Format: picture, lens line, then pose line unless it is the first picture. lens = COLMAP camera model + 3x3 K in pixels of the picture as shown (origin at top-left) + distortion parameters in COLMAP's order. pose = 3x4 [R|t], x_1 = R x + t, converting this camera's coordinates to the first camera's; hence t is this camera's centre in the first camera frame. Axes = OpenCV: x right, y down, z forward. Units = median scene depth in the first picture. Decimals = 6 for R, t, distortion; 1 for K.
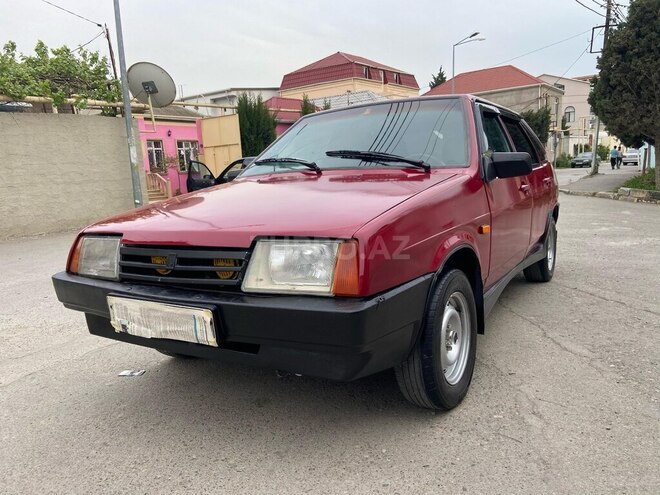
lens RADIAL K [[493.6, 0, 329.2], [0, 493.6, 246.4], [0, 0, 1]] dist [0.102169, -0.120736]
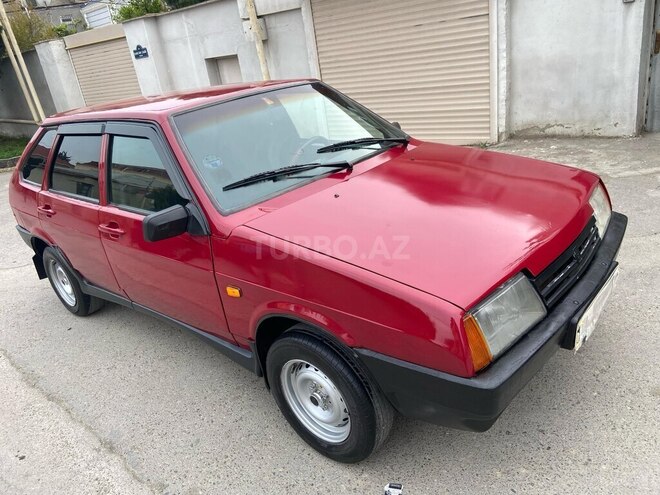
lens RADIAL K [[493.6, 0, 332.4], [0, 493.6, 243.2], [0, 0, 1]] dist [0.102169, -0.120736]
pose [[0.173227, -0.344859, 0.922532, -1.036043], [0.280066, 0.915271, 0.289556, -0.334601], [-0.944222, 0.208211, 0.255132, 0.913302]]
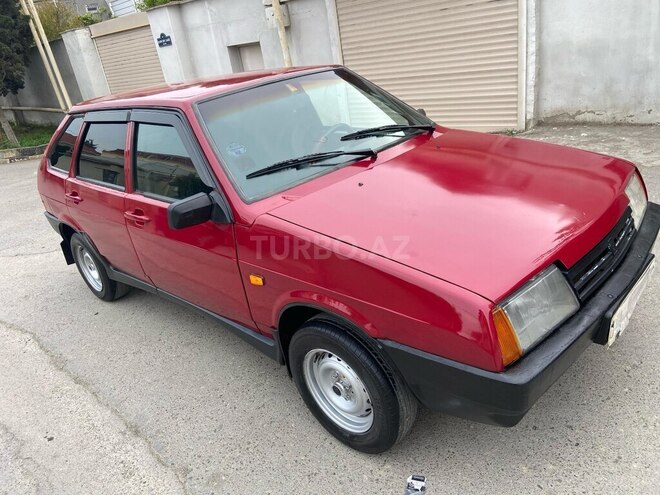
lens RADIAL K [[493.6, 0, 329.5], [0, 493.6, 242.5], [0, 0, 1]] dist [0.102169, -0.120736]
pose [[0.218128, -0.362699, 0.906019, -1.027118], [0.284902, 0.911599, 0.296341, -0.334085], [-0.933408, 0.193487, 0.302179, 0.922673]]
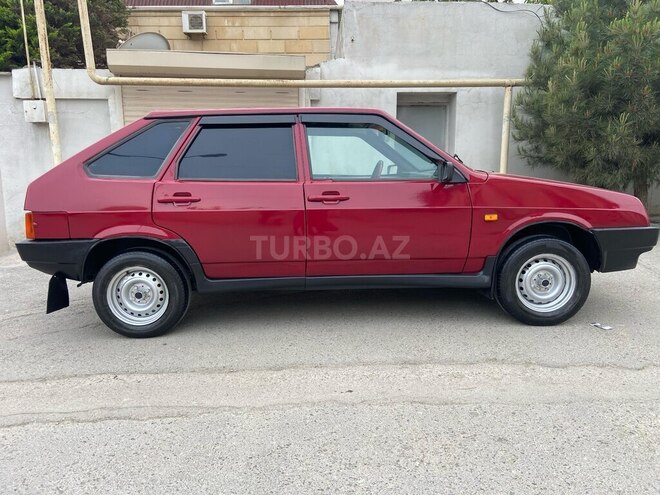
lens RADIAL K [[493.6, 0, 326.9], [0, 493.6, 244.4], [0, 0, 1]] dist [0.102169, -0.120736]
pose [[-0.539591, -0.067273, 0.839235, -1.148422], [0.169897, 0.967595, 0.186799, -0.298503], [-0.824607, 0.243379, -0.510676, 2.333040]]
